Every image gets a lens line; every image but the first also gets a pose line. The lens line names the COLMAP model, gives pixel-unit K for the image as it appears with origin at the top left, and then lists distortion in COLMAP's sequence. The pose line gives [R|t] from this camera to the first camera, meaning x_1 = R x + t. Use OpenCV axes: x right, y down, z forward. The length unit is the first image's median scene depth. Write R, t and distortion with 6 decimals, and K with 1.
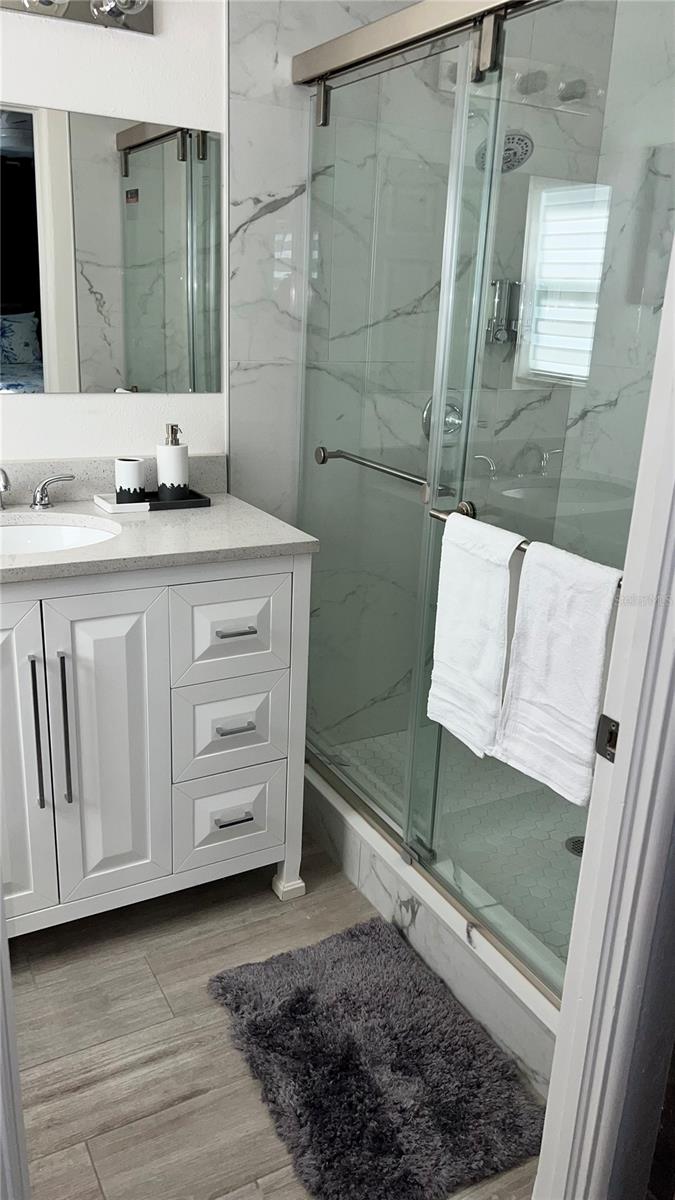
lens RADIAL K [[905.1, 0, 337.5], [0, 905.1, 600.0], [0, 0, 1]] dist [0.053010, -0.045425]
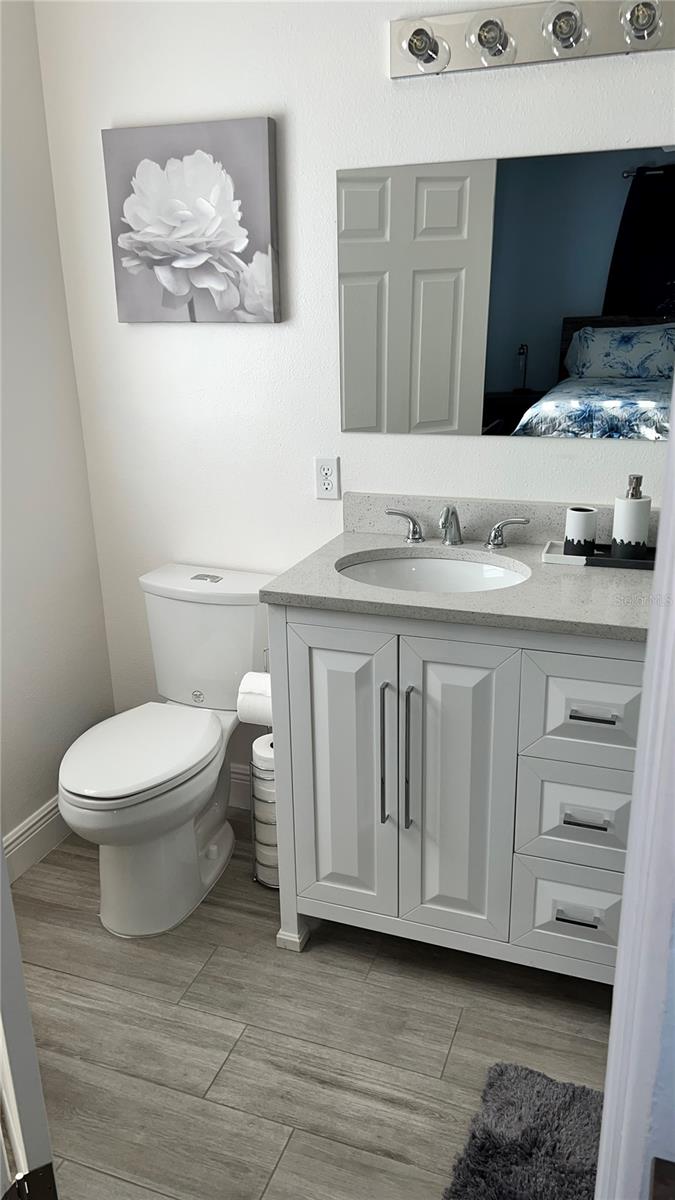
lens RADIAL K [[880.3, 0, 337.5], [0, 880.3, 600.0], [0, 0, 1]] dist [0.040415, -0.076481]
pose [[0.647650, 0.184575, -0.739244, 0.346951], [-0.189621, 0.978735, 0.078244, -0.097150], [0.737965, 0.089501, 0.668877, 0.229215]]
